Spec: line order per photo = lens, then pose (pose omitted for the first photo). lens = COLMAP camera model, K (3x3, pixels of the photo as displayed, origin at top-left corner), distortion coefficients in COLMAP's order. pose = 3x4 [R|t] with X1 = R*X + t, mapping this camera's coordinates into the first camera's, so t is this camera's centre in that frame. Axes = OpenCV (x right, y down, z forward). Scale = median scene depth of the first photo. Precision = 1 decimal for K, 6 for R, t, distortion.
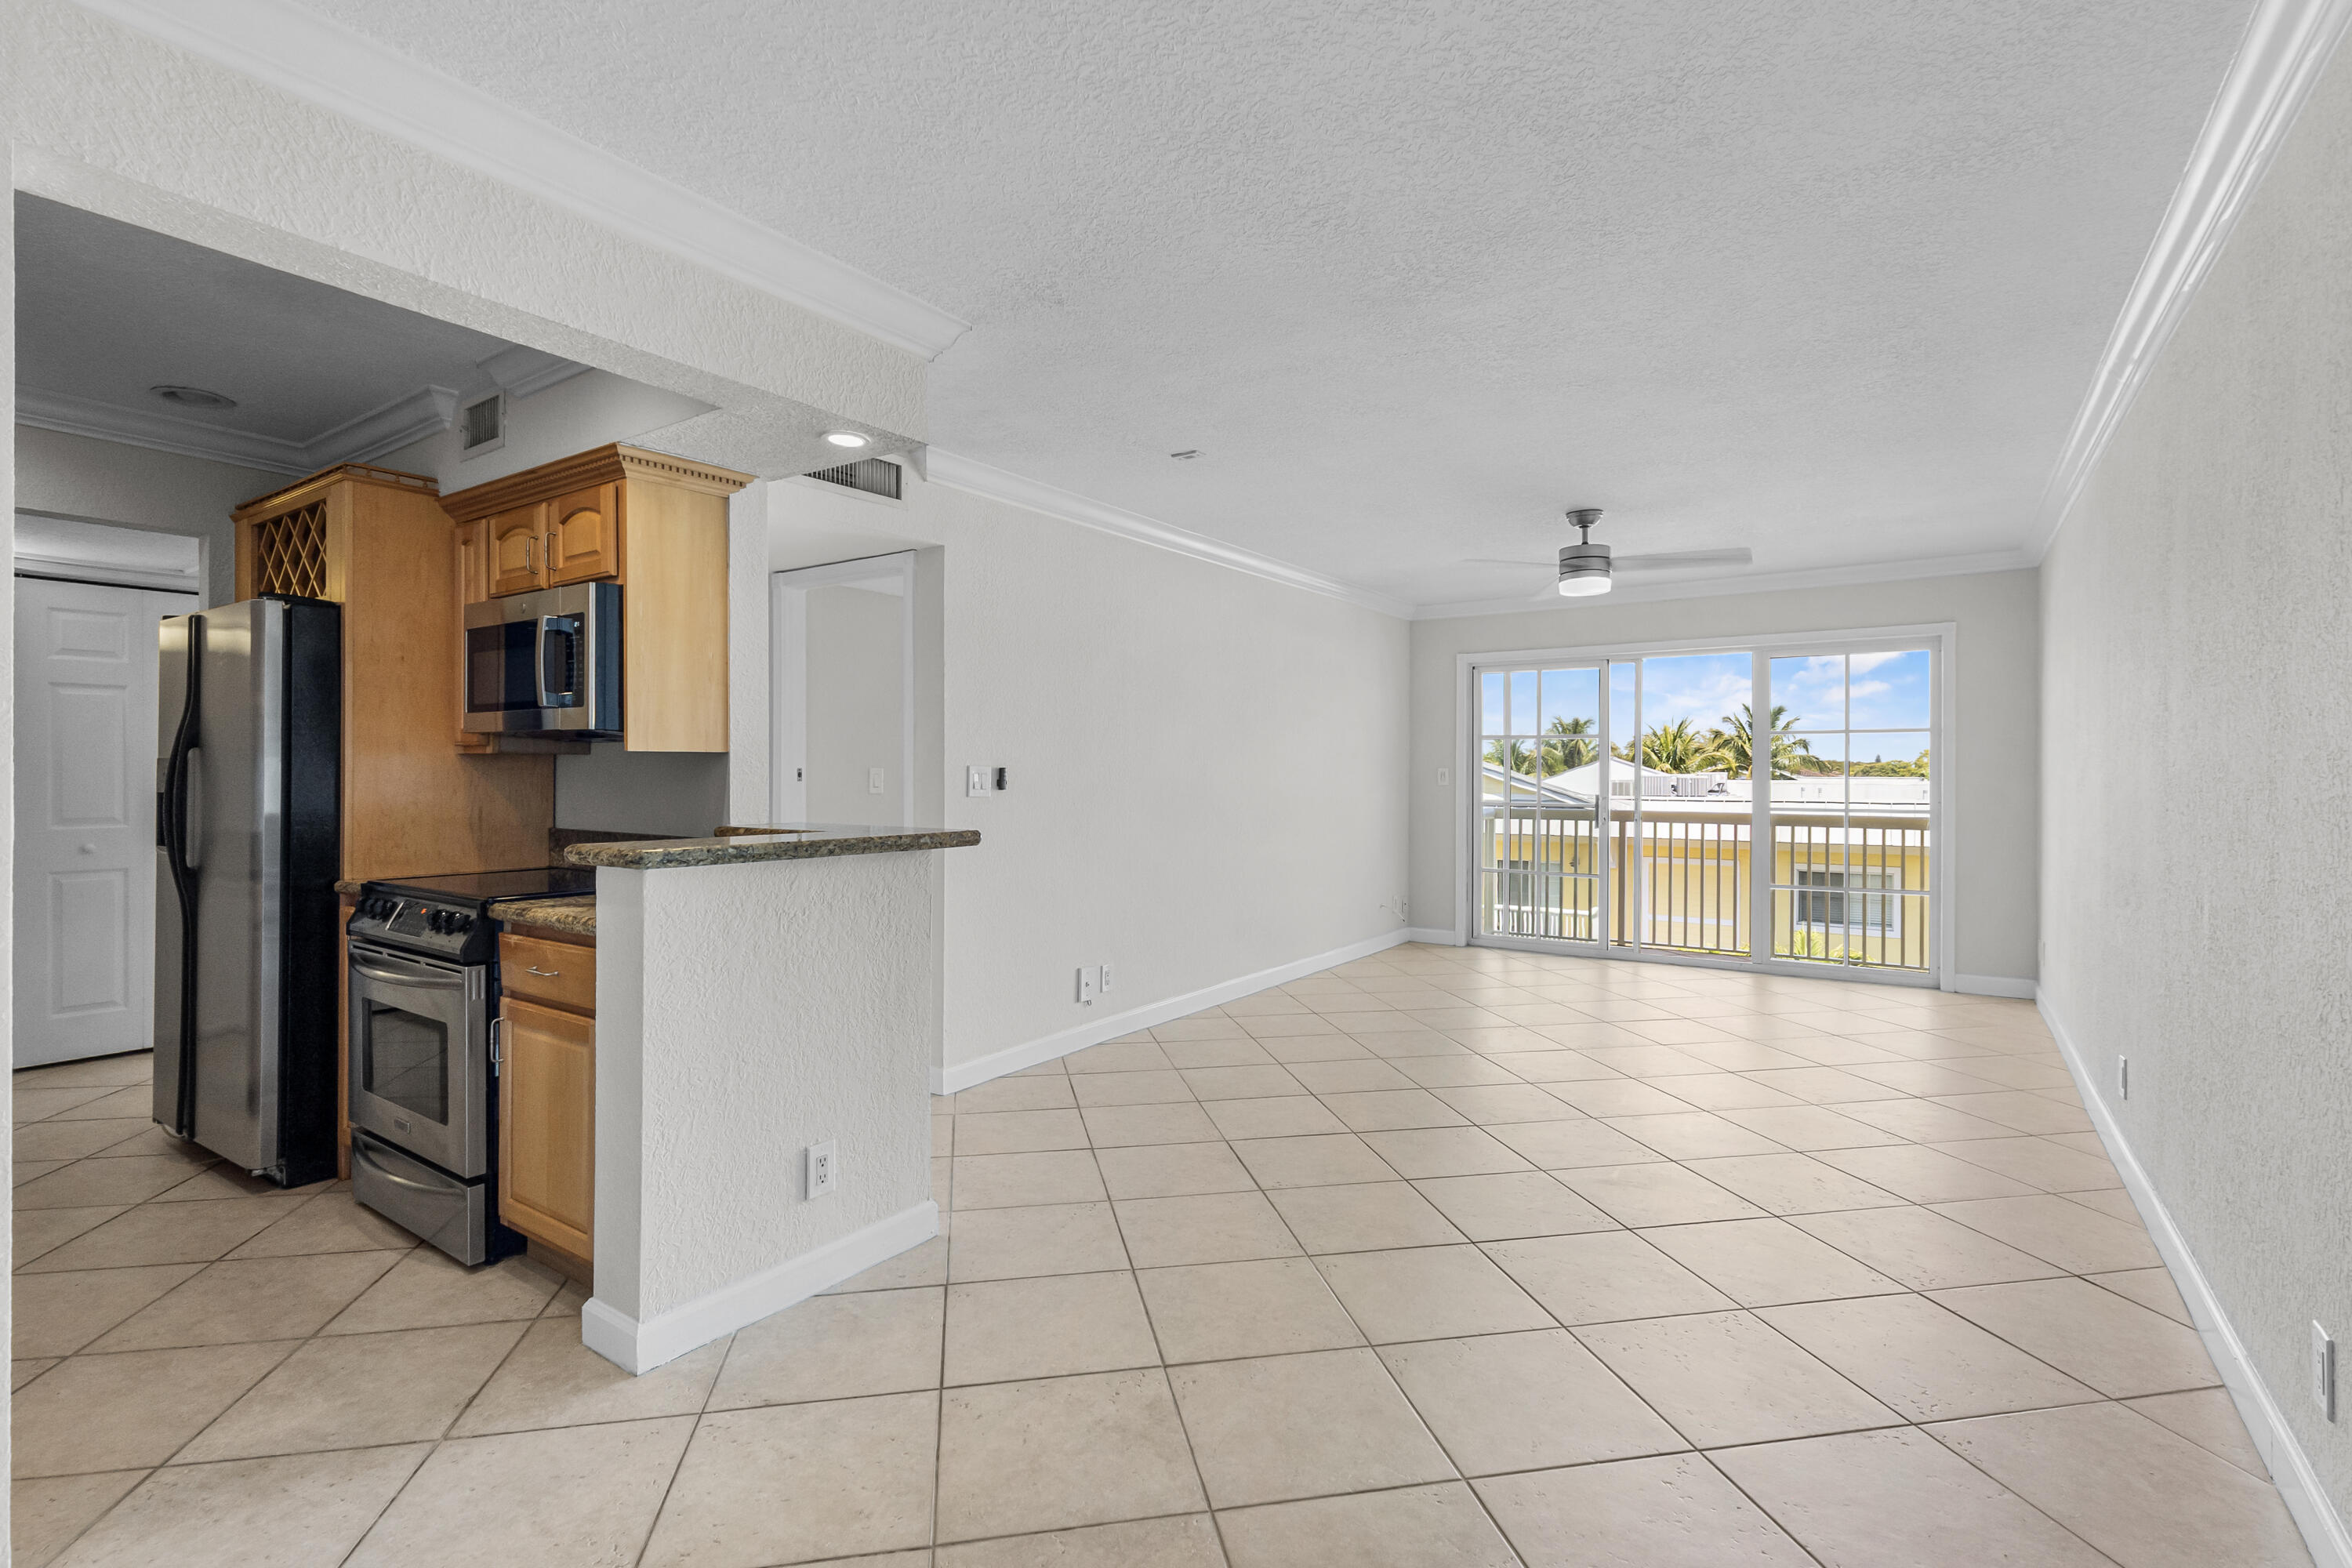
lens RADIAL K [[1078.0, 0, 1176.0], [0, 1078.0, 784.0], [0, 0, 1]] dist [-0.000244, 0.000166]
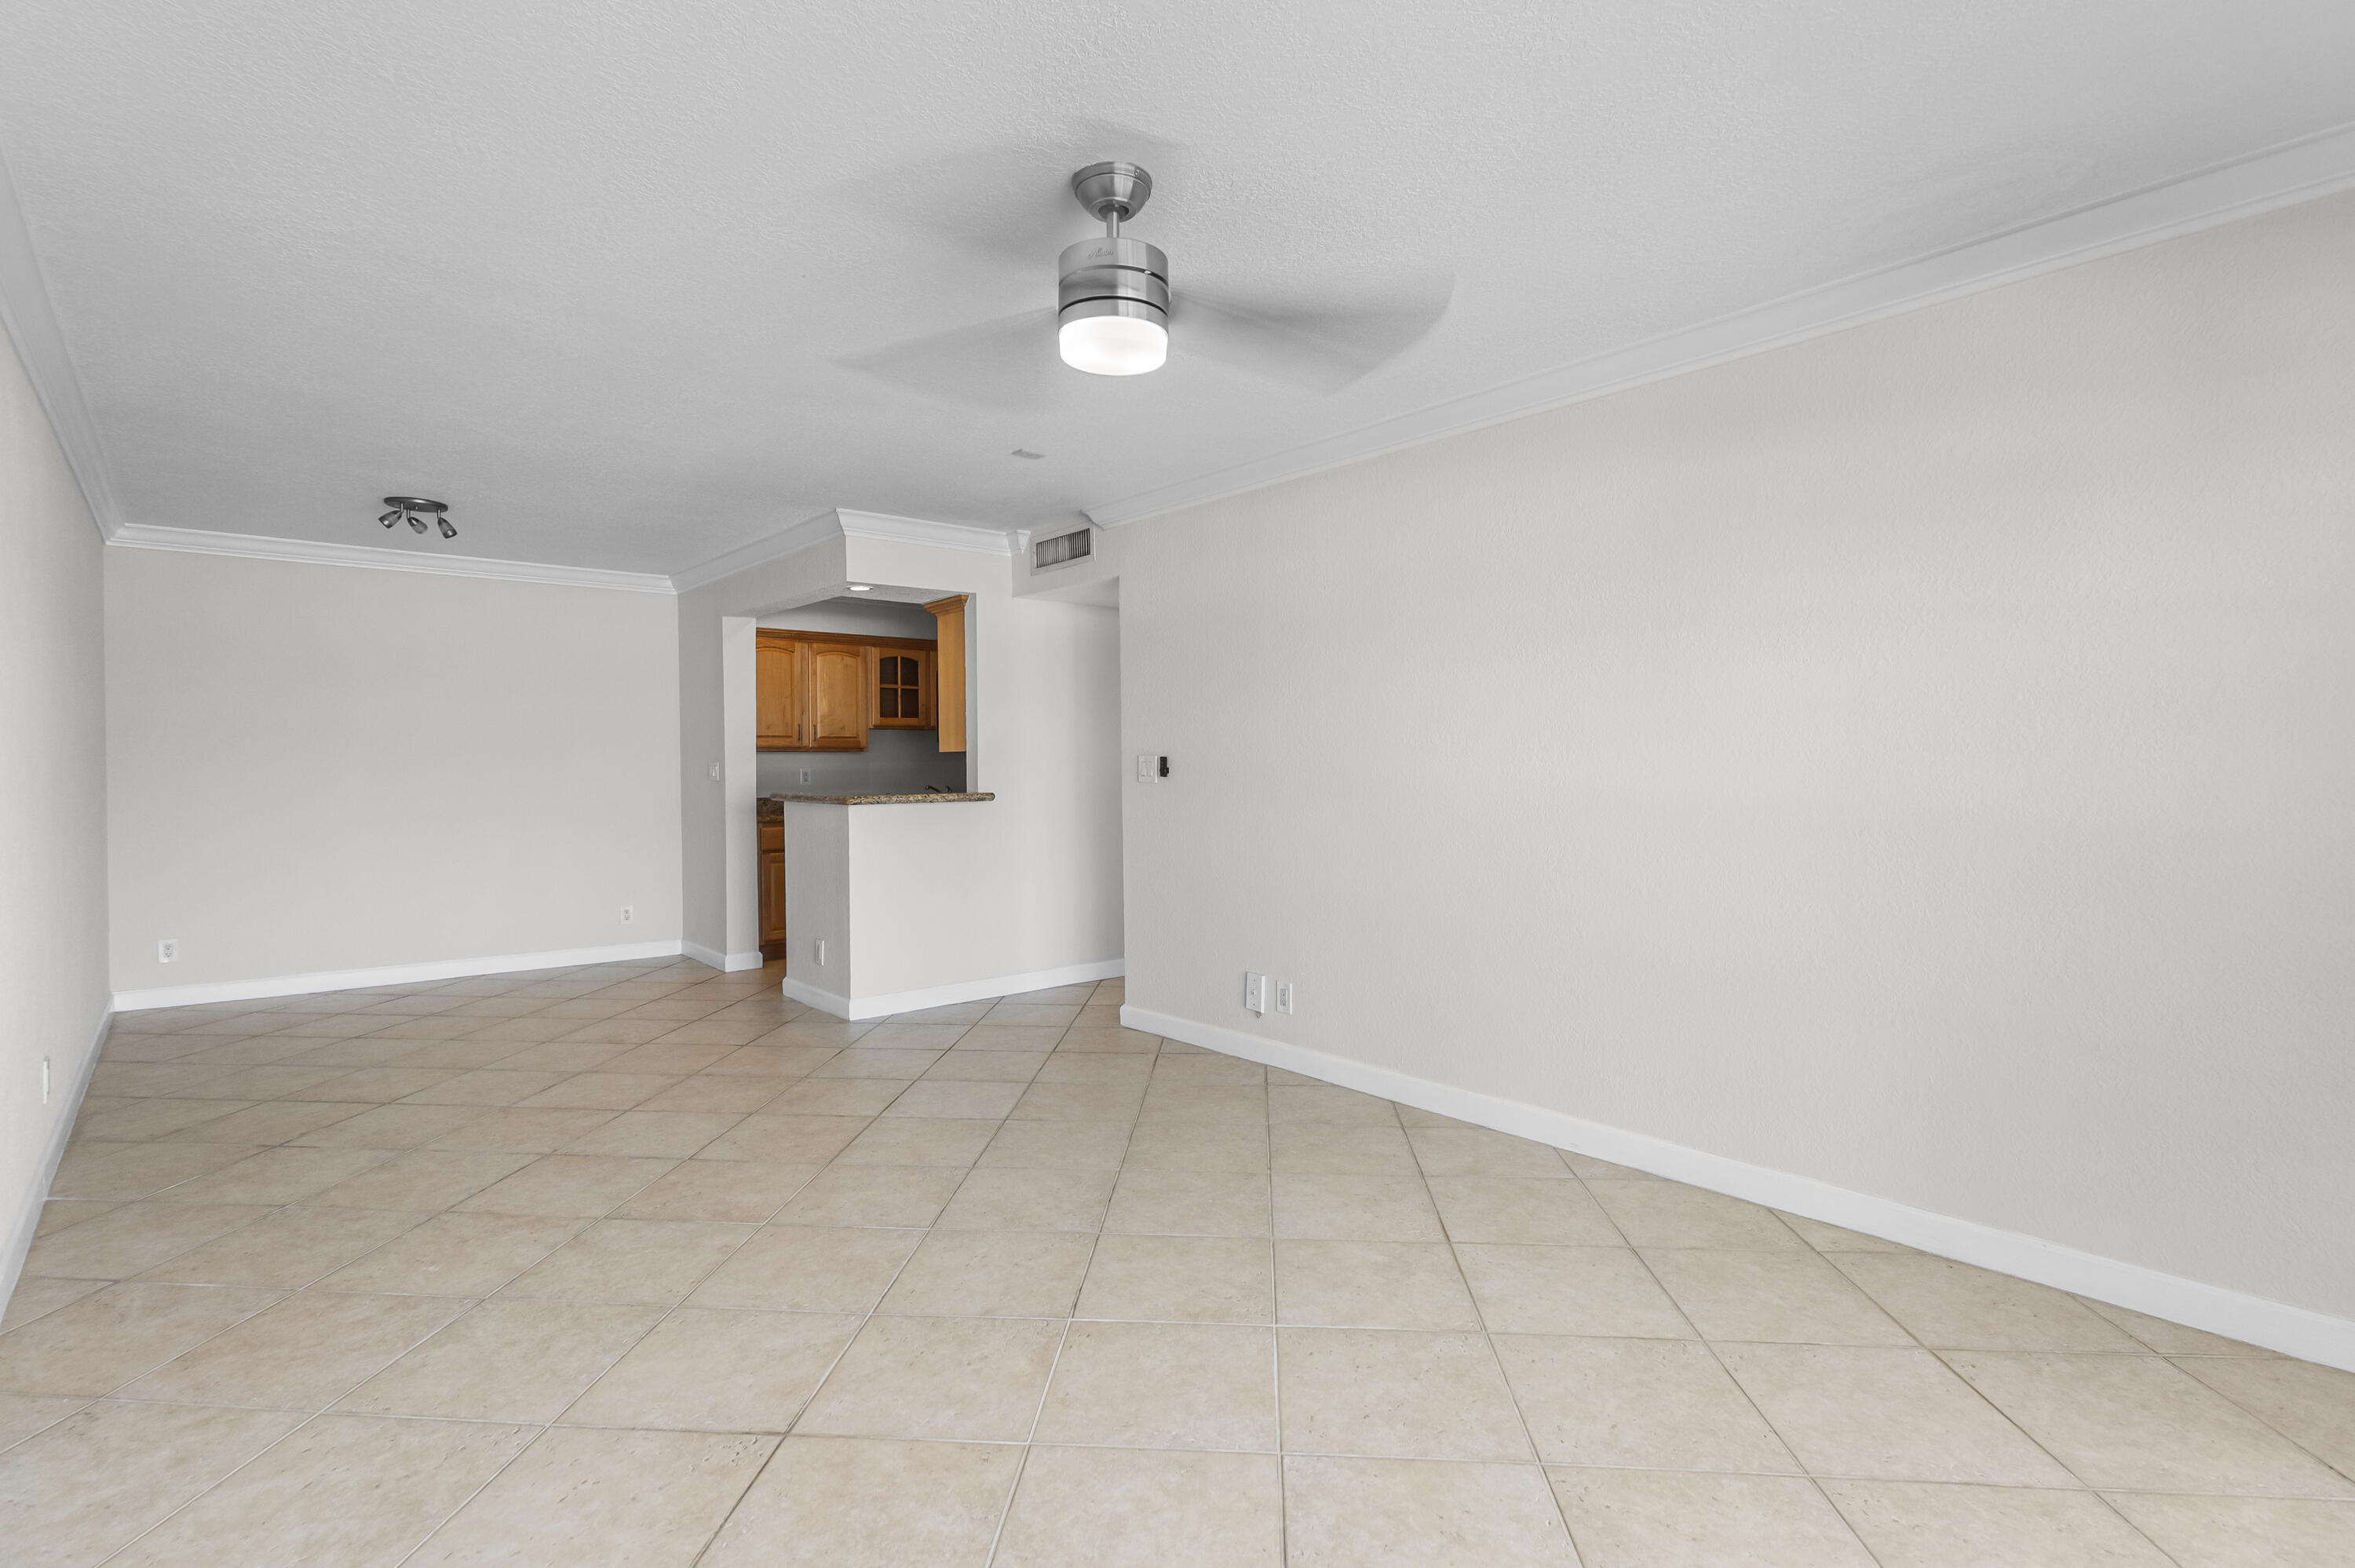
lens RADIAL K [[1079.3, 0, 1177.5], [0, 1079.3, 784.0], [0, 0, 1]] dist [-0.000244, 0.000166]
pose [[-0.244120, 0.018745, -0.969564, 1.263934], [-0.004790, 0.999778, 0.020535, -0.013945], [0.969733, 0.009657, -0.243976, 1.798006]]
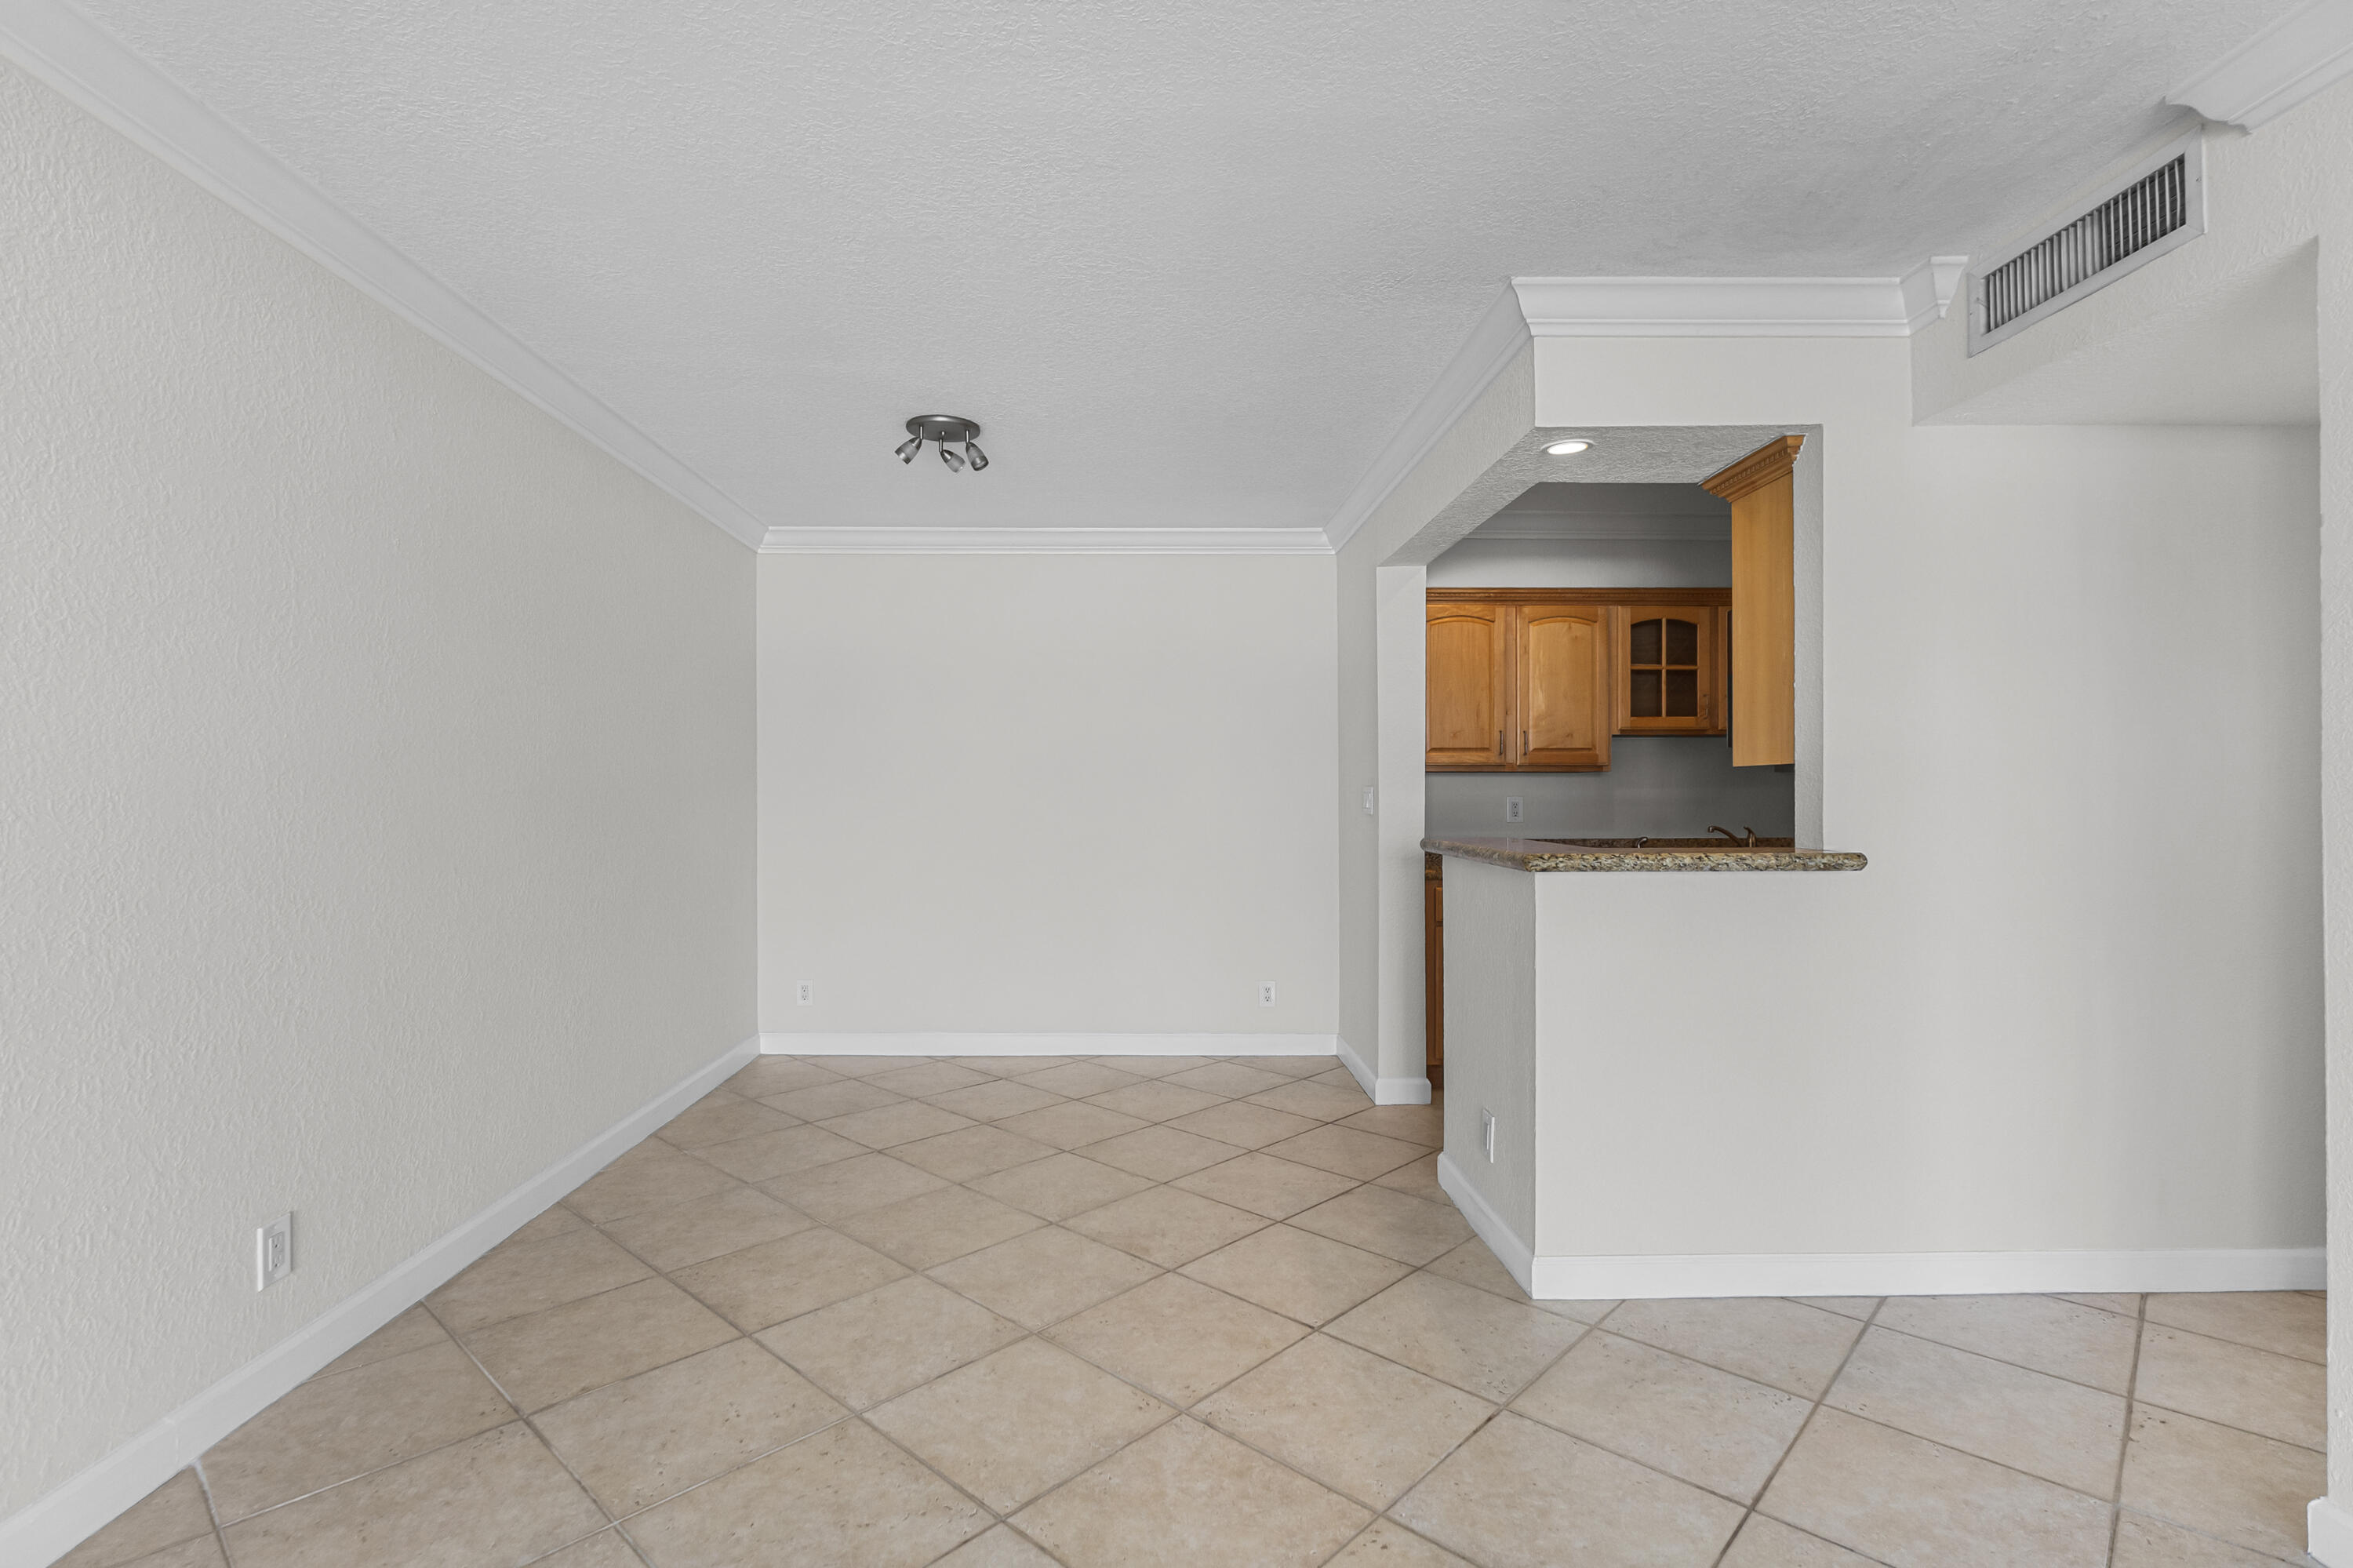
lens RADIAL K [[1114.4, 0, 1164.4], [0, 1114.4, 800.0], [0, 0, 1]] dist [-0.000286, 0.000773]
pose [[-0.804886, 0.002371, -0.593424, 0.532416], [-0.005932, 0.999910, 0.012041, -0.008308], [0.593399, 0.013212, -0.804800, 1.432074]]
